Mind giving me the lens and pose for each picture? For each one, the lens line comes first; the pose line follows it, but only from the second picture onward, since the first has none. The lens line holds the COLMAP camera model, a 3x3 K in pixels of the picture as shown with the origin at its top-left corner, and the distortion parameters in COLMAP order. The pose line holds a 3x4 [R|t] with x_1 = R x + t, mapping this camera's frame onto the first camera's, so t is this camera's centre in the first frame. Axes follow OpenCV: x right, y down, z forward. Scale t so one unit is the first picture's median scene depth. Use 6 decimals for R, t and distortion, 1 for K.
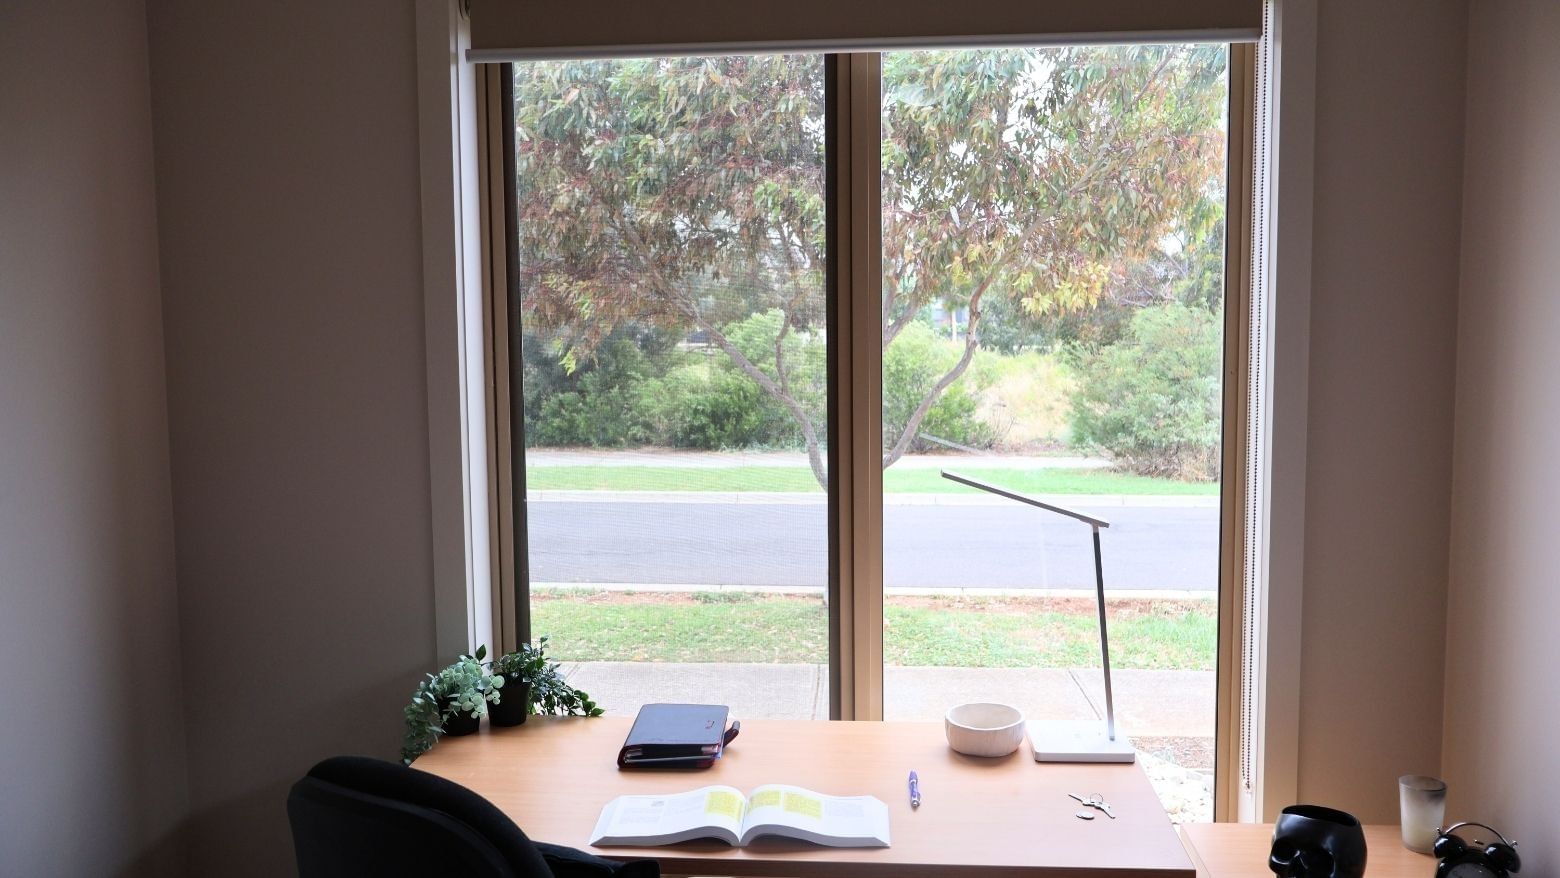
lens RADIAL K [[1288.2, 0, 780.0], [0, 1288.2, 439.0], [0, 0, 1]] dist [-0.009574, 0.004185]
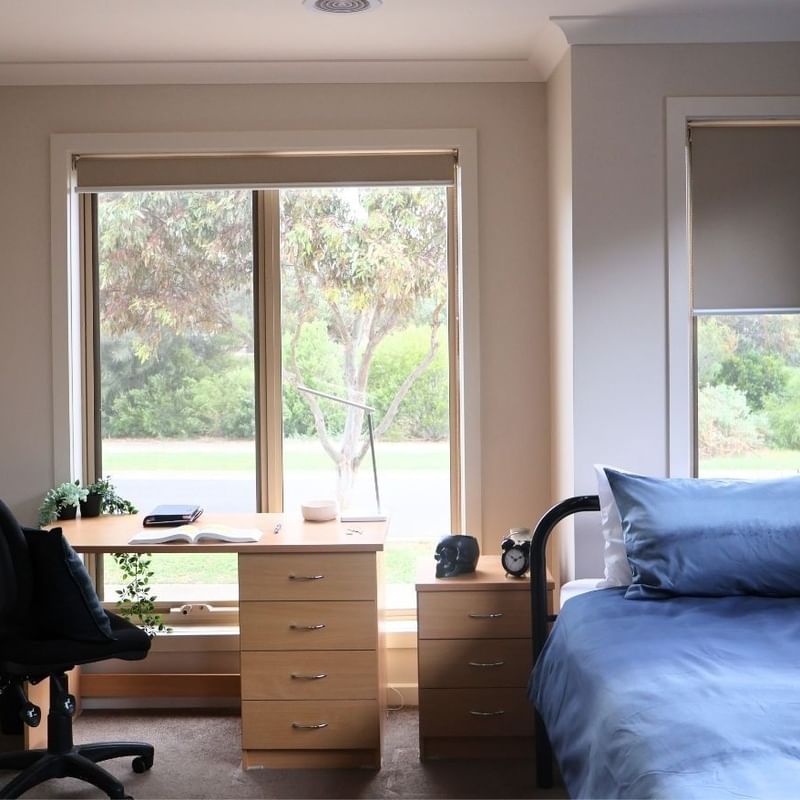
lens RADIAL K [[1170.9, 0, 413.9], [0, 1170.9, 326.0], [0, 0, 1]] dist [0.015729, -0.107587]
pose [[0.997792, -0.003094, 0.066348, 0.170289], [0.009583, 0.995169, -0.097706, 0.104693], [-0.065725, 0.098126, 0.993001, -0.866719]]
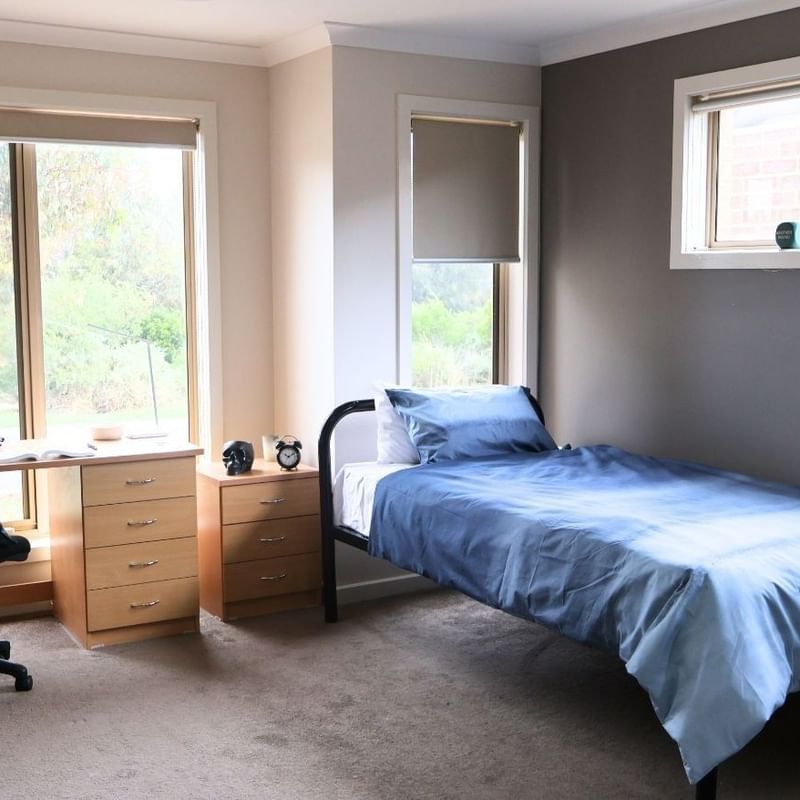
lens RADIAL K [[1173.9, 0, 400.0], [0, 1173.9, 400.0], [0, 0, 1]] dist [-0.008121, -0.002275]
pose [[0.822409, -0.055528, 0.566180, -0.581932], [0.057504, 0.998242, 0.014375, 0.153051], [-0.565983, 0.020735, 0.824156, -1.036671]]
